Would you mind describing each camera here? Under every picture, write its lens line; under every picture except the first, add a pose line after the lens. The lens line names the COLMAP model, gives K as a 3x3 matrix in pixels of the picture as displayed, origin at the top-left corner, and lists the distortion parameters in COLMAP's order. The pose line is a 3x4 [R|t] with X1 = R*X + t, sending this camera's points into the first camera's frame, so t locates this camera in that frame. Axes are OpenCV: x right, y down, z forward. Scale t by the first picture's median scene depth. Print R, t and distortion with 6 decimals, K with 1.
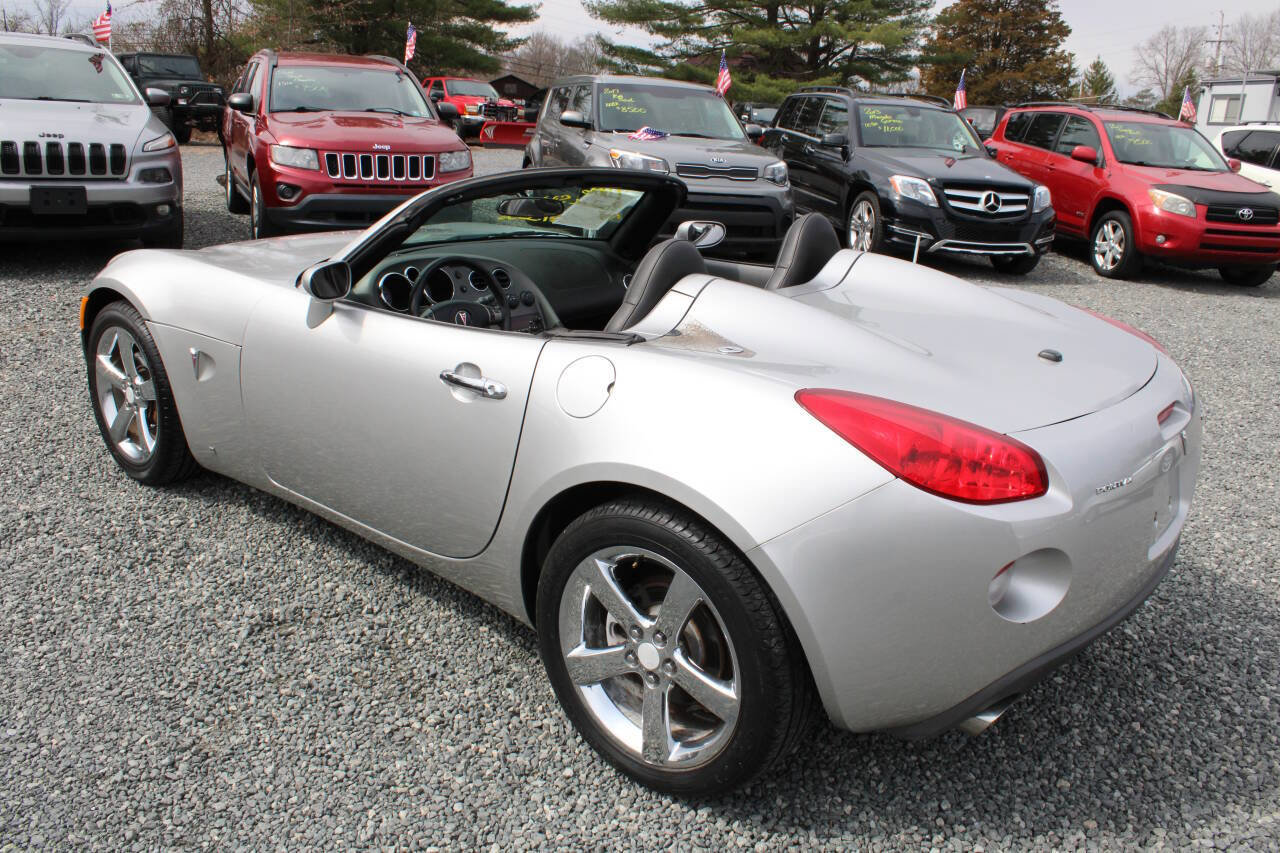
lens RADIAL K [[1066.1, 0, 638.5], [0, 1066.1, 417.2], [0, 0, 1]] dist [-0.154068, 0.126310]
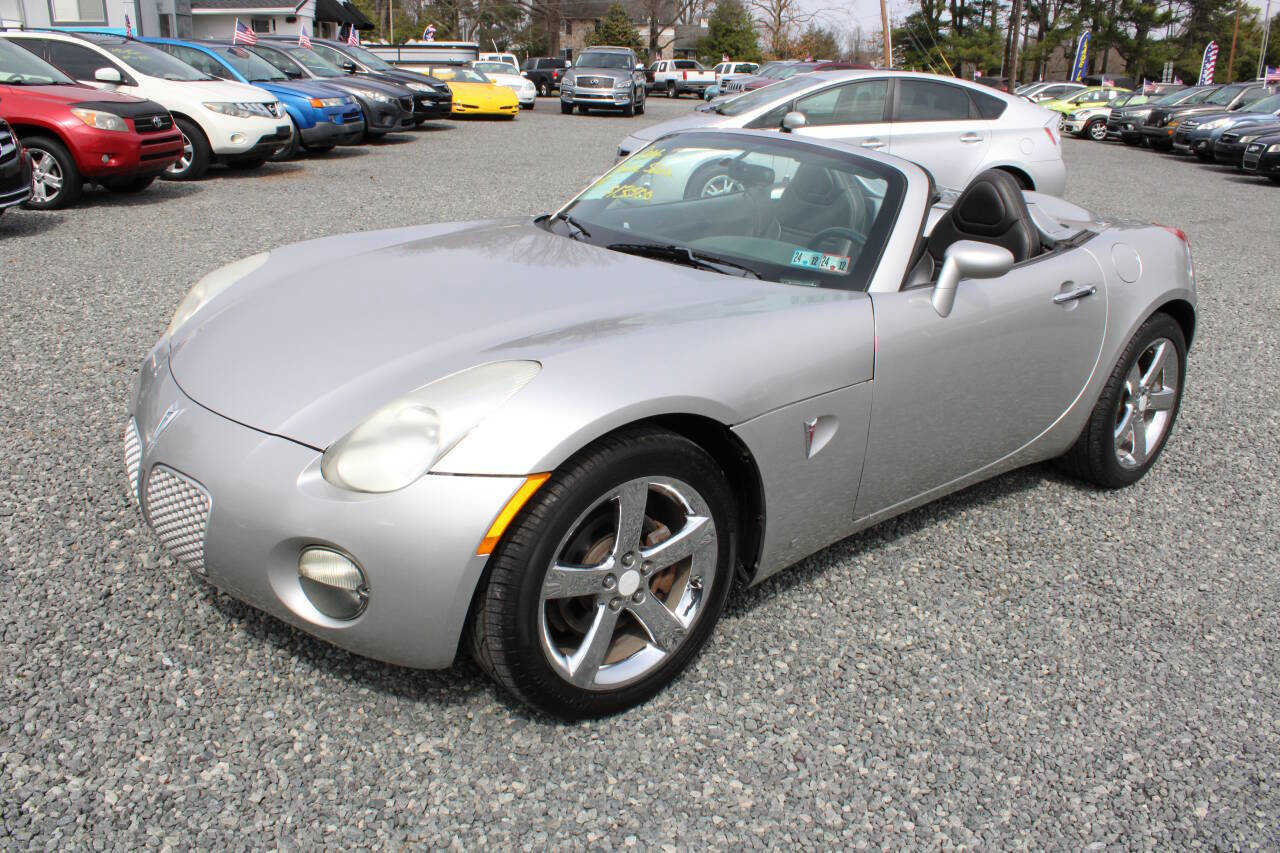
lens RADIAL K [[1066.1, 0, 647.1], [0, 1066.1, 421.6], [0, 0, 1]] dist [-0.154068, 0.126310]
pose [[0.177743, -0.363580, 0.914449, -1.060376], [0.265019, 0.912599, 0.311332, -0.307612], [-0.947720, 0.187009, 0.258563, 0.840935]]
